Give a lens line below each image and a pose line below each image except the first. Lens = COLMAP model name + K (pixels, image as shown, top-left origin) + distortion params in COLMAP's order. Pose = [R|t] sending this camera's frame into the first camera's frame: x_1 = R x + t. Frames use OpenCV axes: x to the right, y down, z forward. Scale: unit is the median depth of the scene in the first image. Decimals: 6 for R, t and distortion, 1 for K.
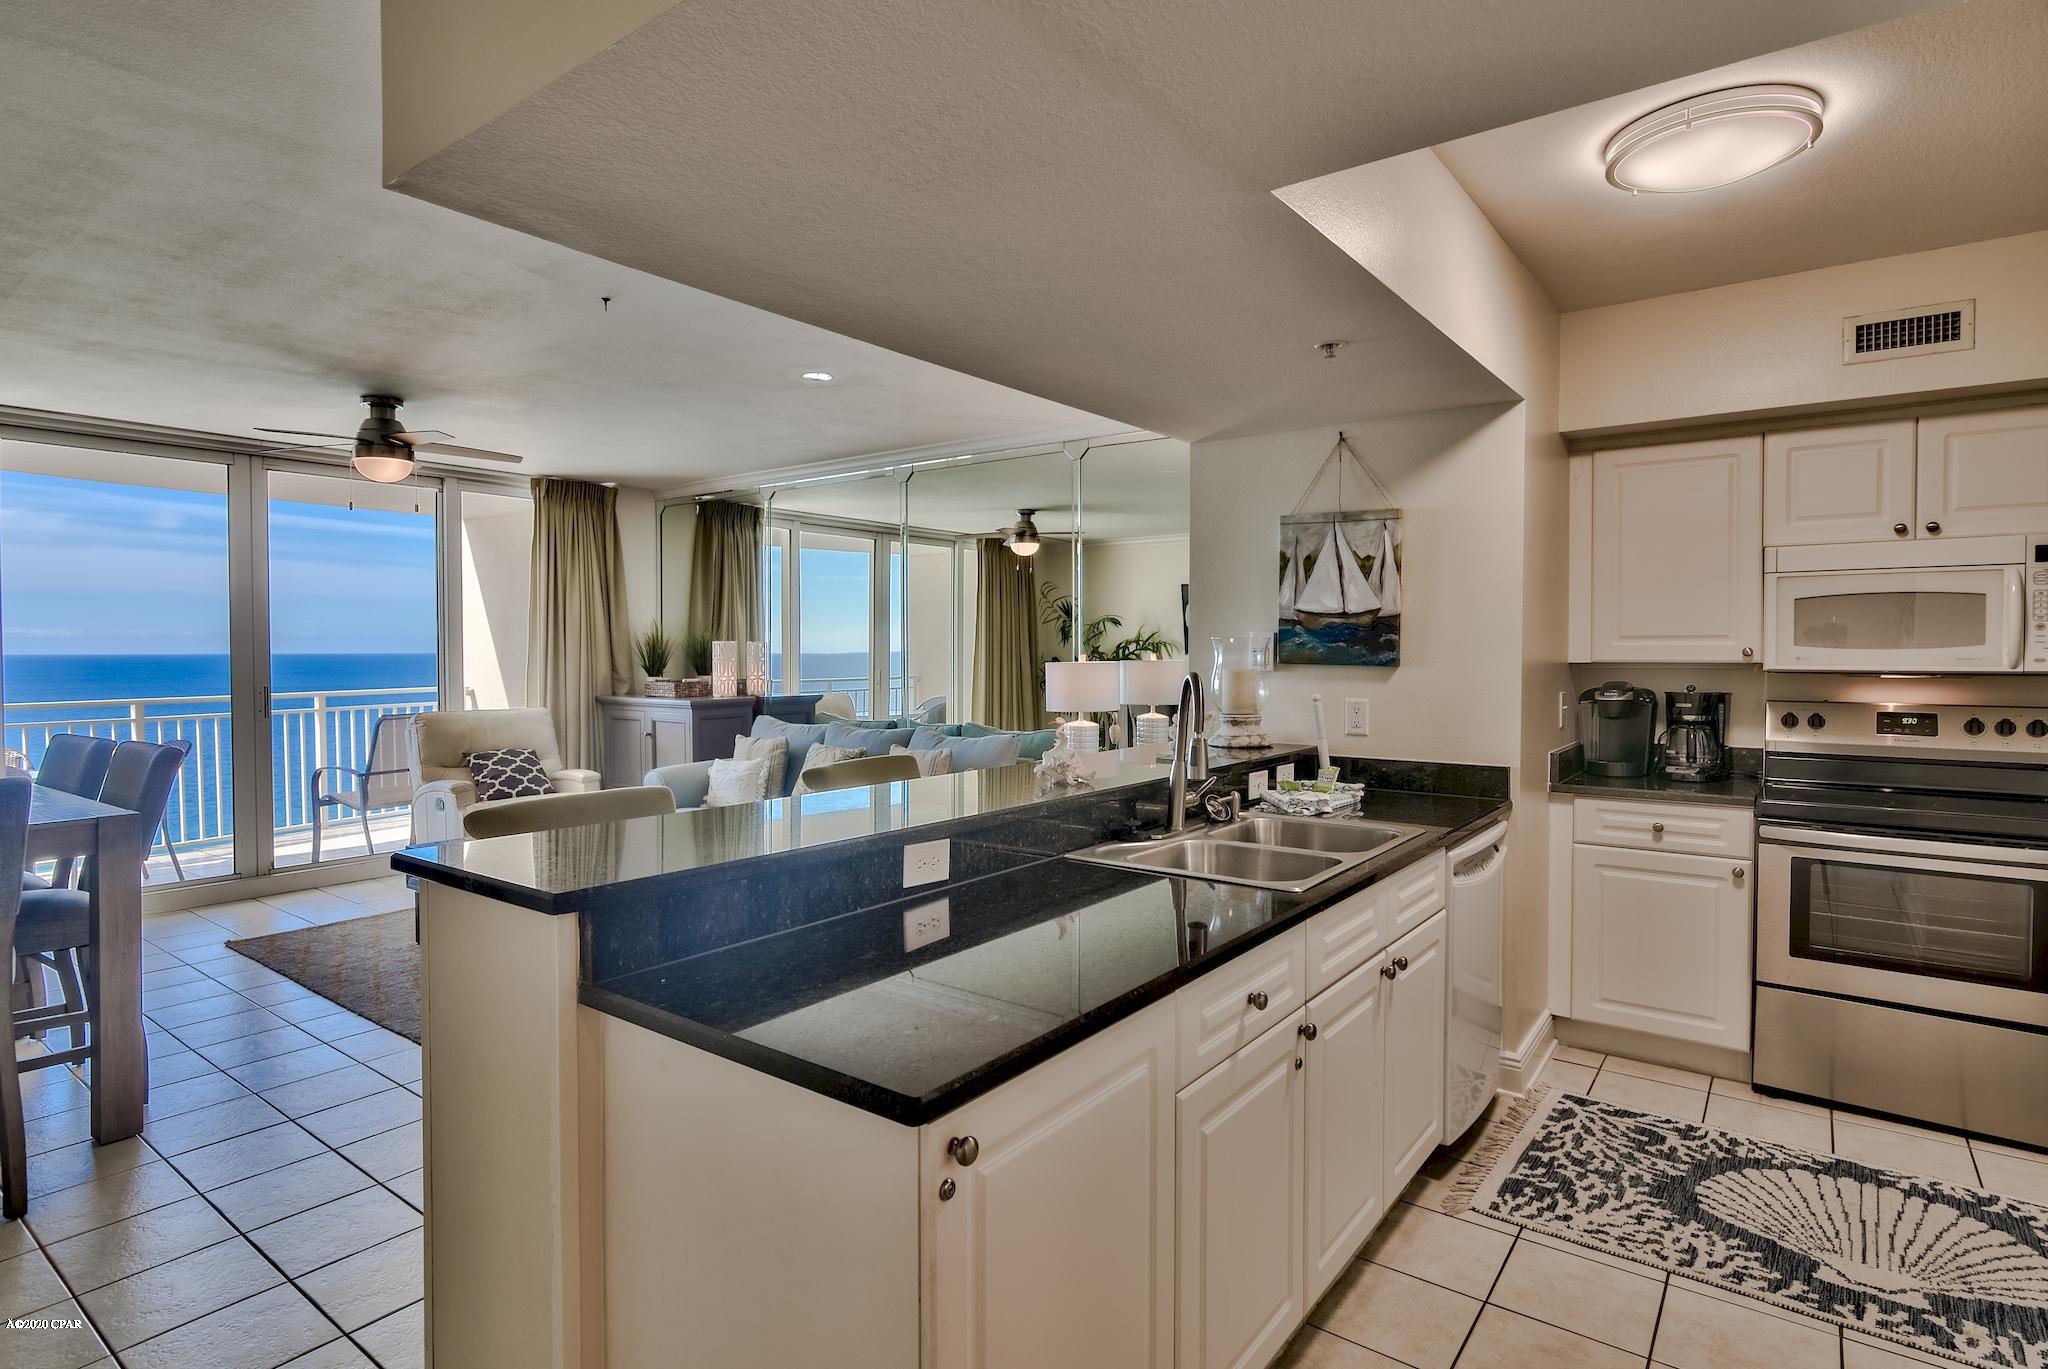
lens RADIAL K [[1050.0, 0, 1033.6], [0, 1050.0, 666.8], [0, 0, 1]] dist [-0.002964, -0.000706]
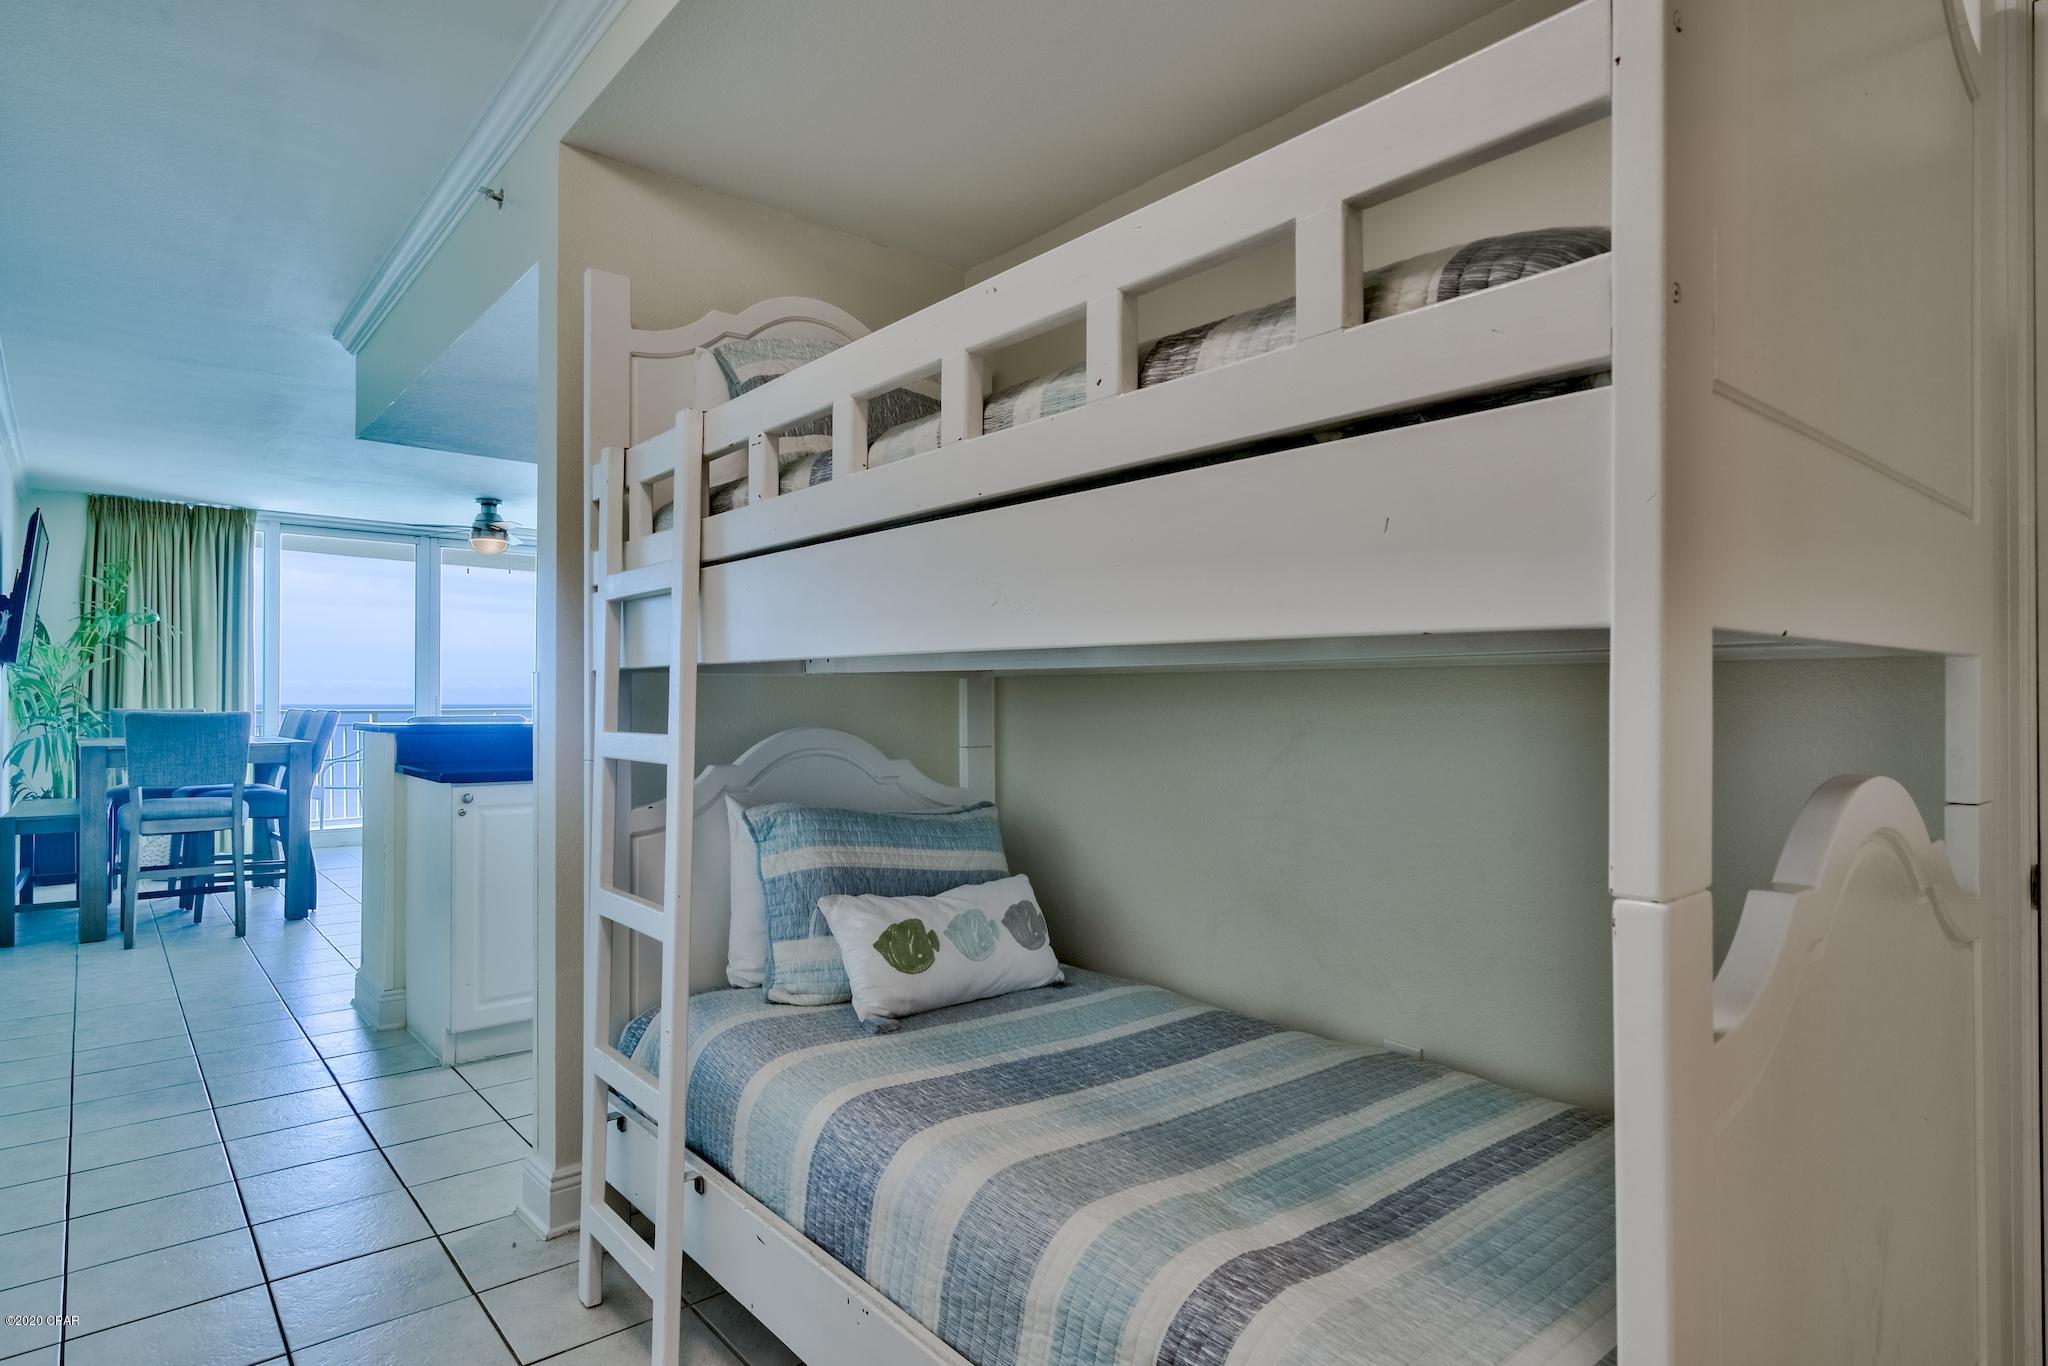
lens RADIAL K [[1114.0, 0, 1024.0], [0, 1114.0, 683.0], [0, 0, 1]] dist [0.001216, 0.000543]
pose [[0.972237, 0.000435, -0.233997, 0.388755], [-0.008313, 0.999431, -0.032685, 0.041454], [0.233850, 0.033723, 0.971688, -0.285592]]
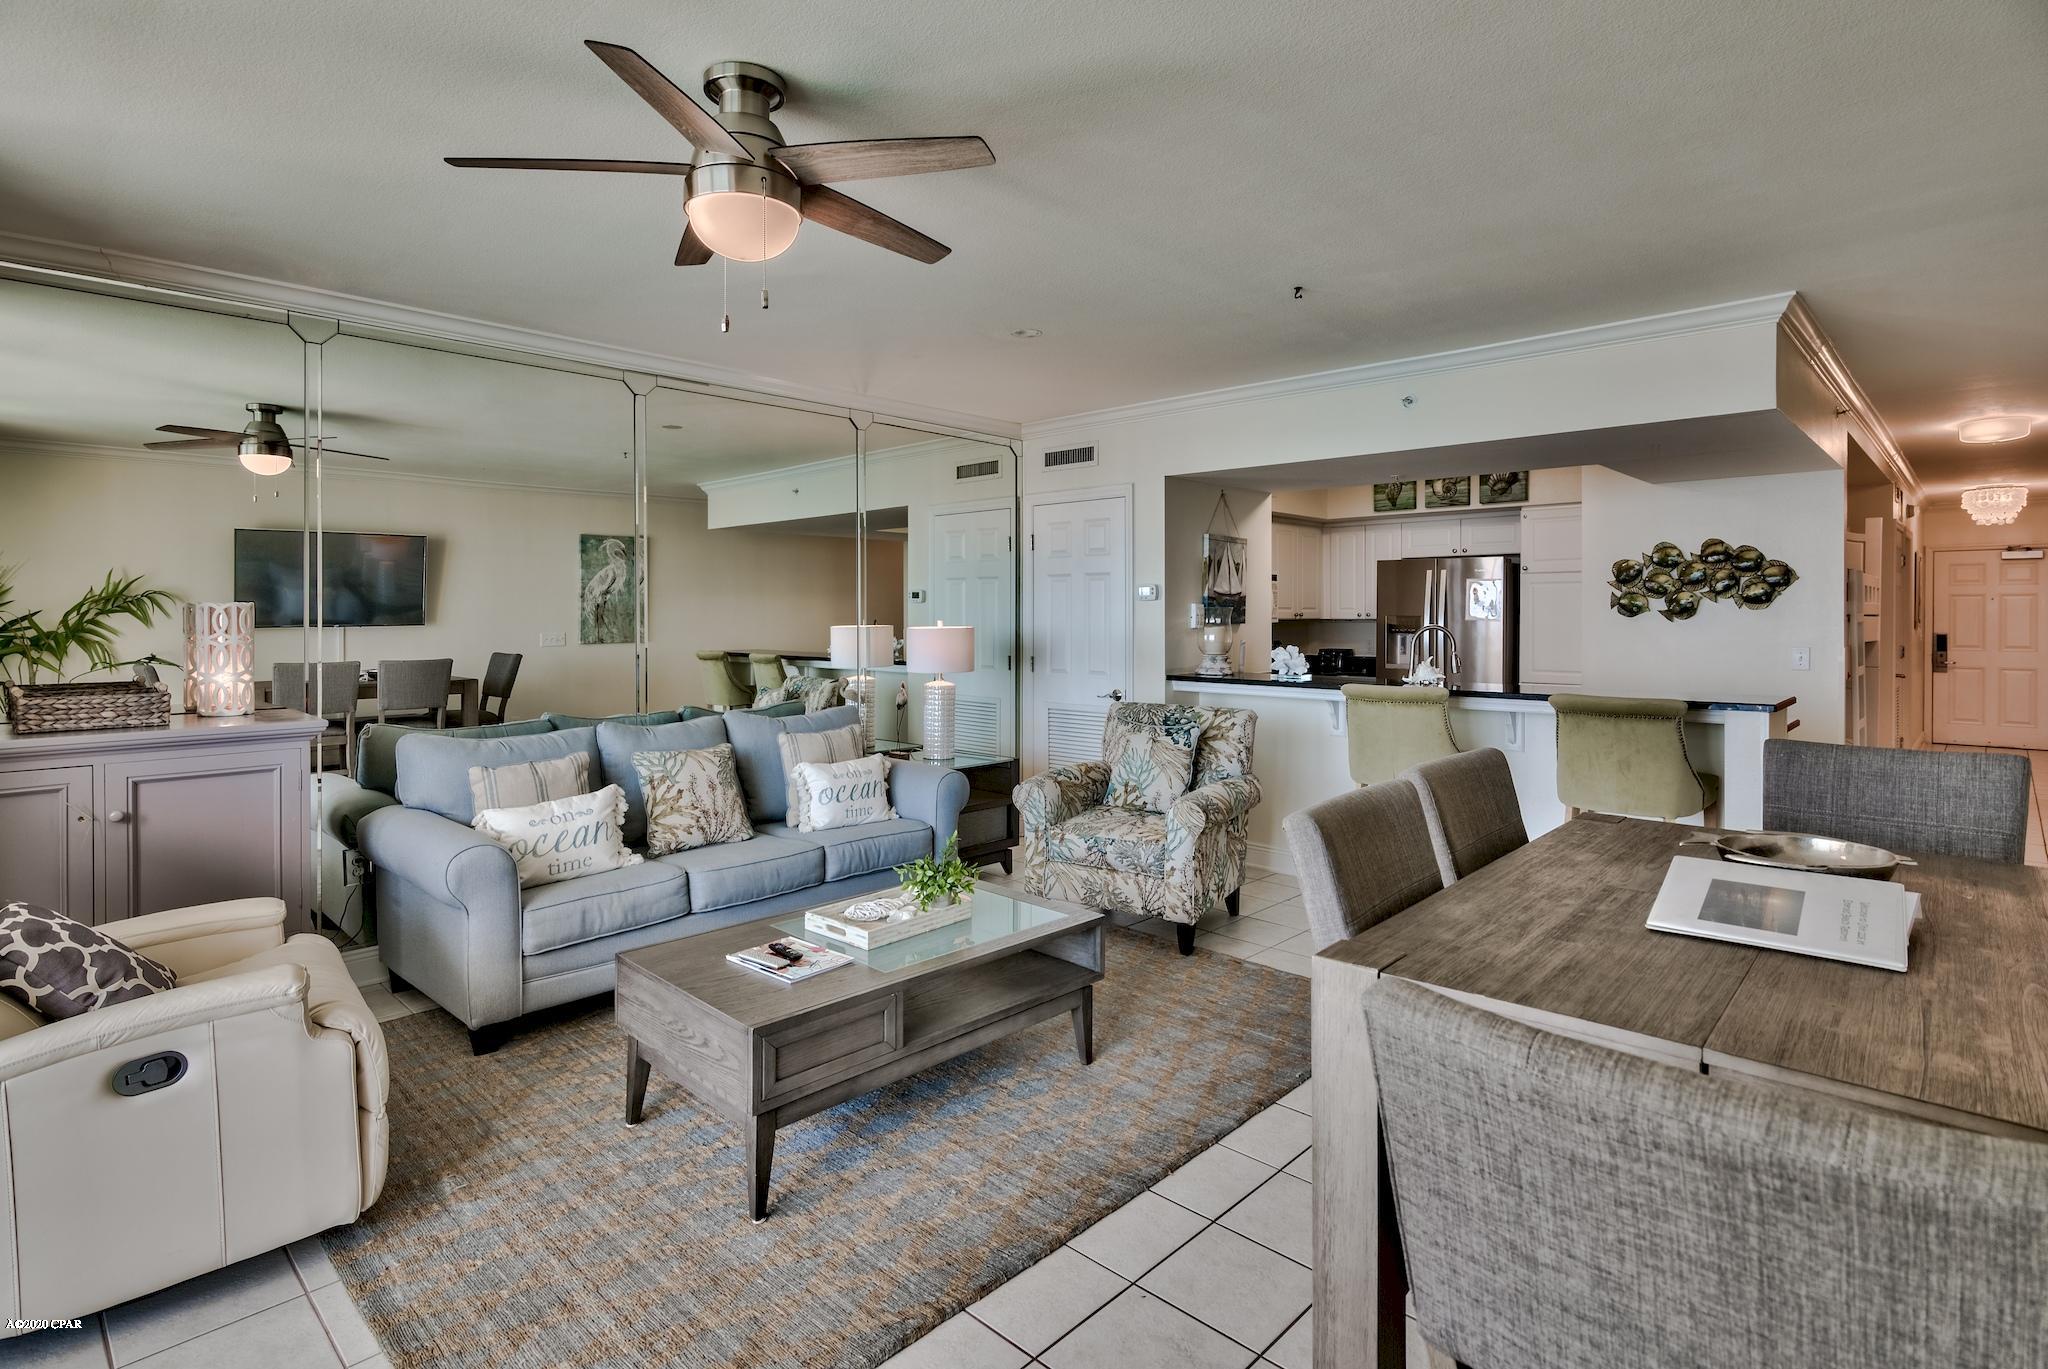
lens RADIAL K [[1013.9, 0, 1025.1], [0, 1013.9, 625.4], [0, 0, 1]] dist [-0.002046, 0.000425]
pose [[0.127614, -0.010681, 0.991766, -0.826085], [0.020652, 0.999754, 0.008110, -0.011424], [-0.991609, 0.019447, 0.127803, 0.646856]]
